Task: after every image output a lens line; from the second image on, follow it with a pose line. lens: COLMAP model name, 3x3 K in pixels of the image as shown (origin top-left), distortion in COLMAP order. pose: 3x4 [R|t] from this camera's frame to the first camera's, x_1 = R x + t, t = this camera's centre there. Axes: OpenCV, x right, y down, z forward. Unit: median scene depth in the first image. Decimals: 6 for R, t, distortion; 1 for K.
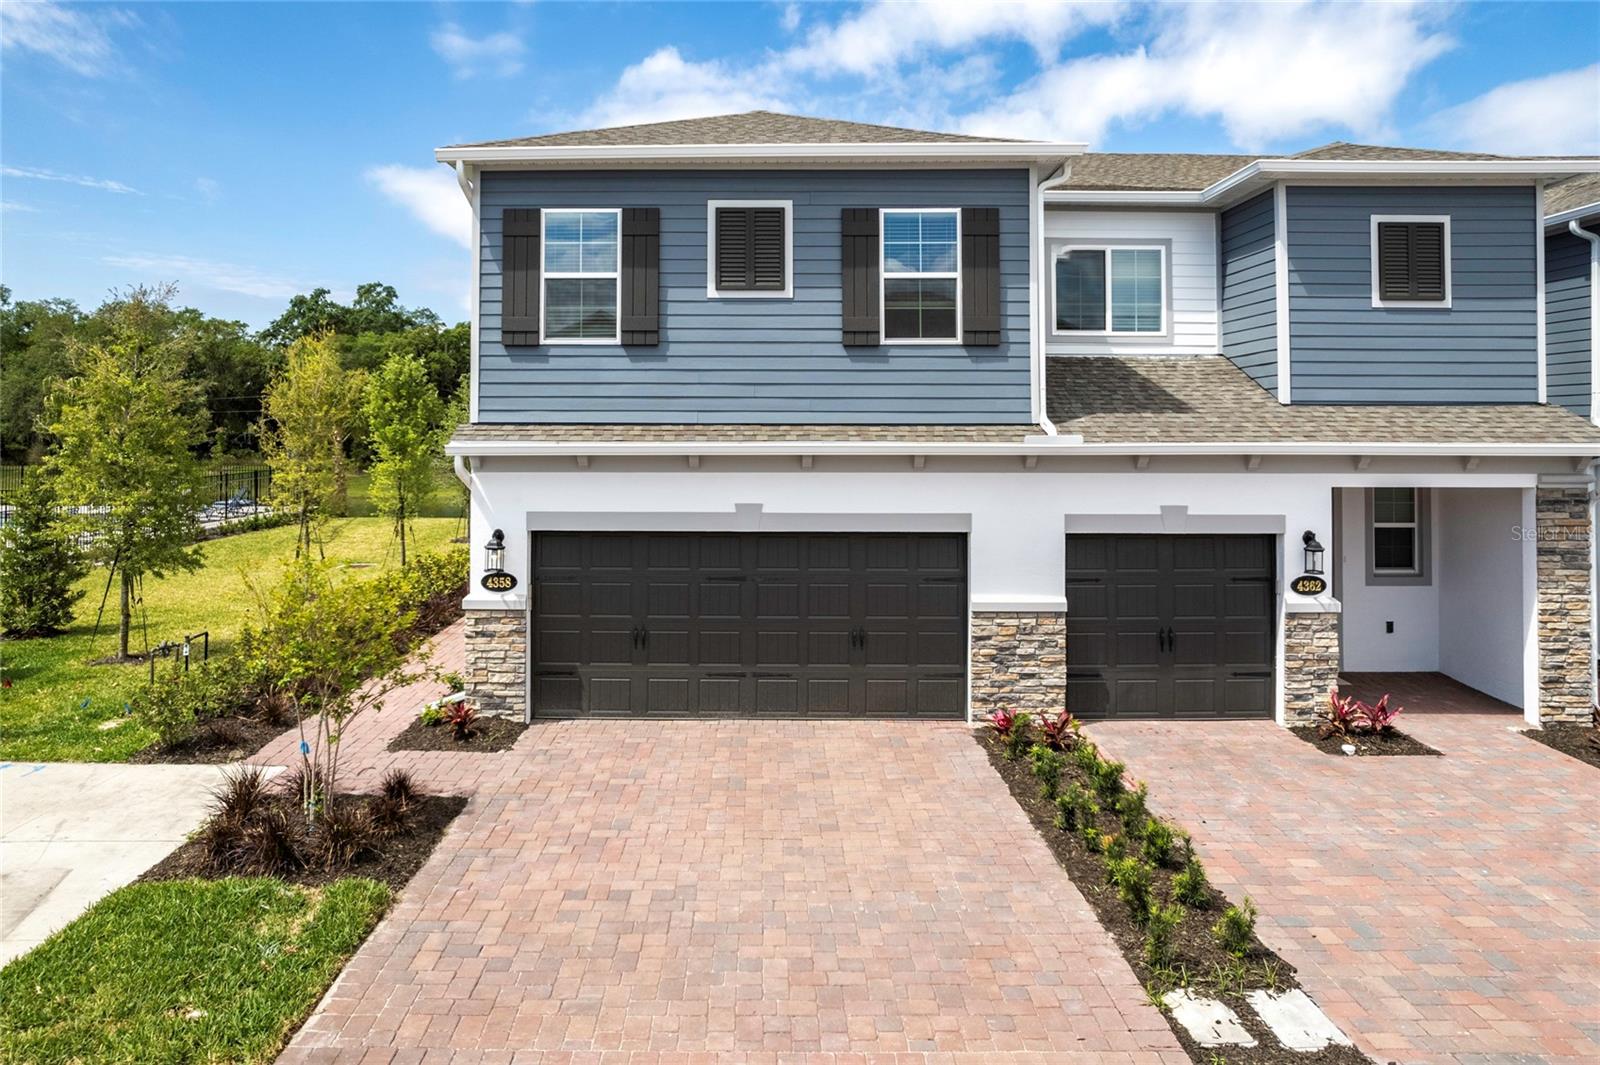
lens RADIAL K [[1123.7, 0, 766.8], [0, 1123.7, 436.0], [0, 0, 1]] dist [-0.062615, 0.048303]
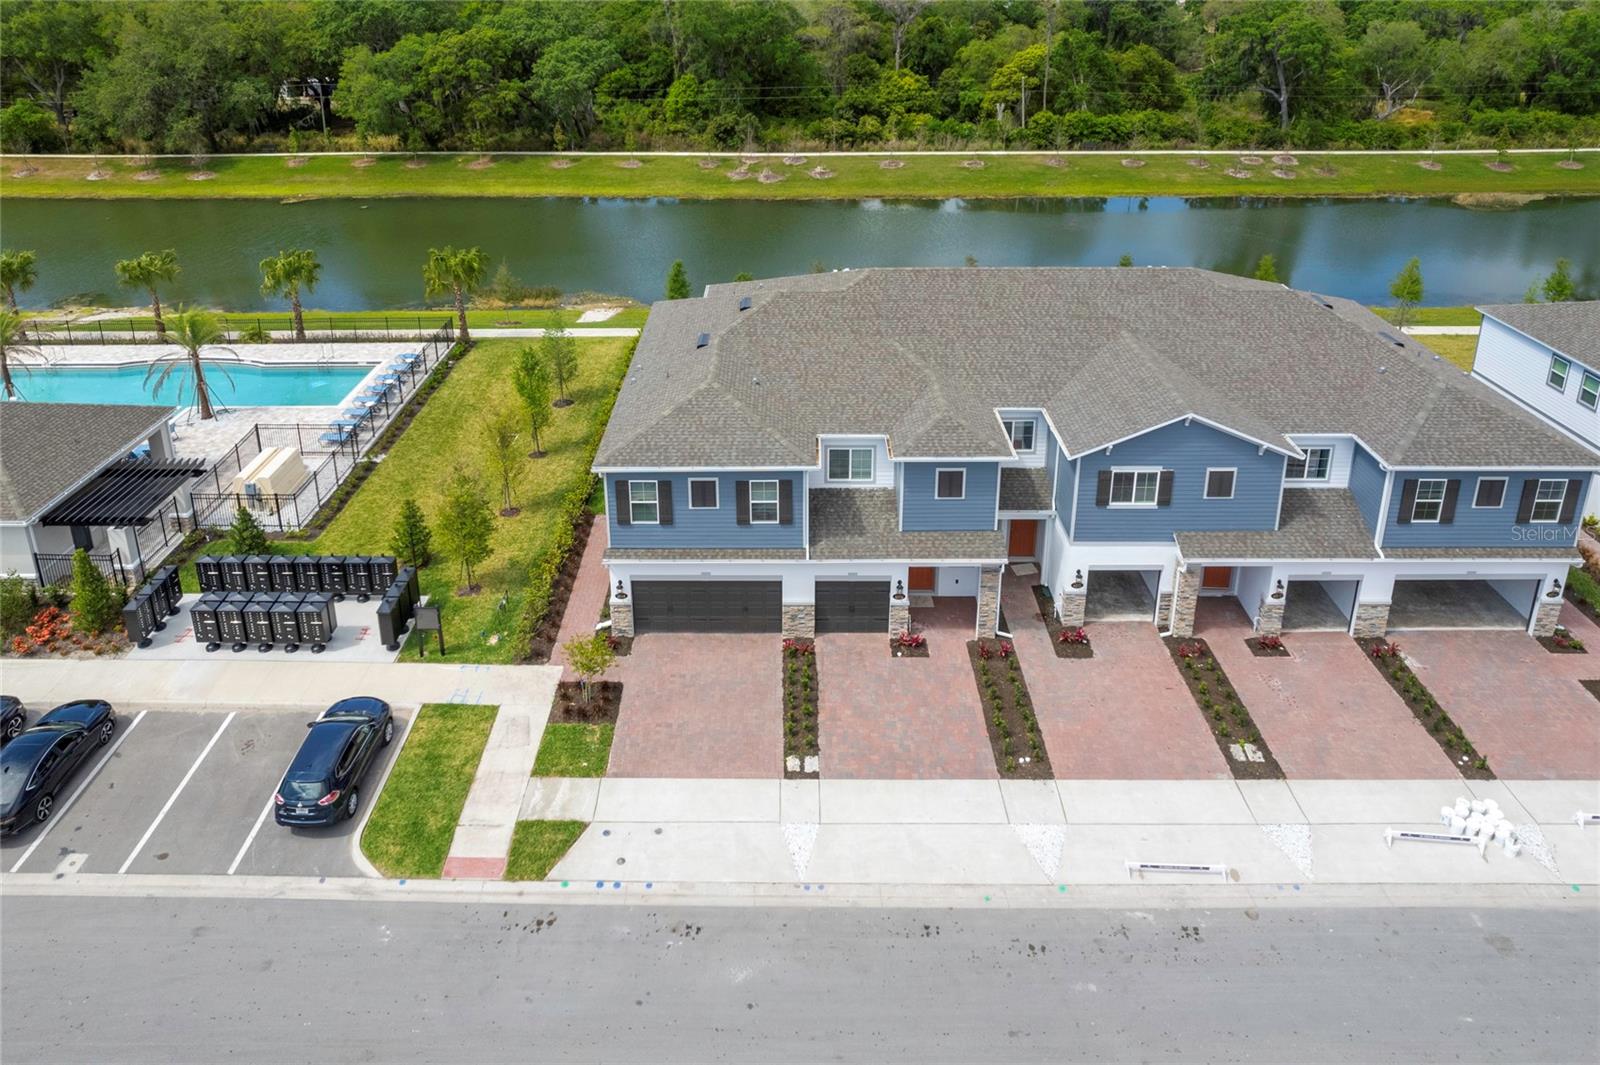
lens RADIAL K [[1123.8, 0, 772.4], [0, 1123.8, 360.9], [0, 0, 1]] dist [-0.078095, 0.115983]
pose [[0.999911, -0.006613, -0.011560, 0.193909], [0.010125, 0.941359, 0.337255, -1.428510], [0.008651, -0.337342, 0.941342, -1.541172]]
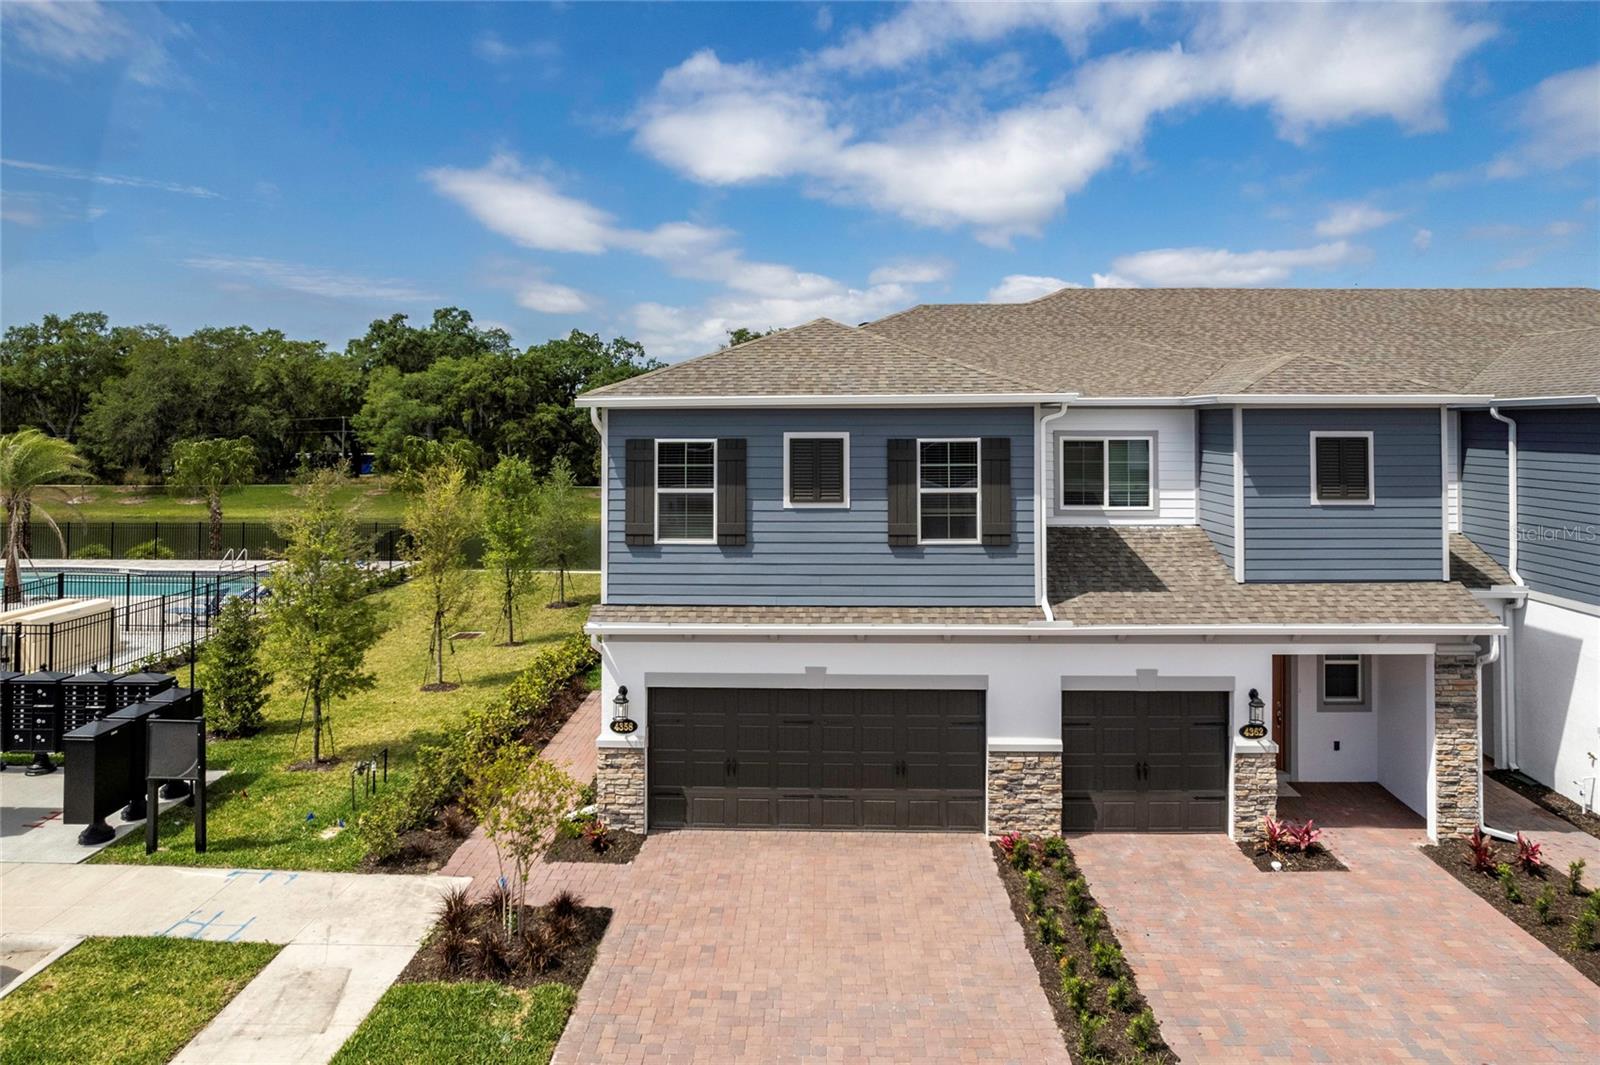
lens RADIAL K [[1126.9, 0, 798.6], [0, 1126.9, 427.2], [0, 0, 1]] dist [-0.067658, 0.049757]
pose [[0.999622, -0.001216, -0.027483, 0.000247], [0.001104, 0.999991, -0.004079, -0.211805], [0.027487, 0.004047, 0.999614, -0.297631]]
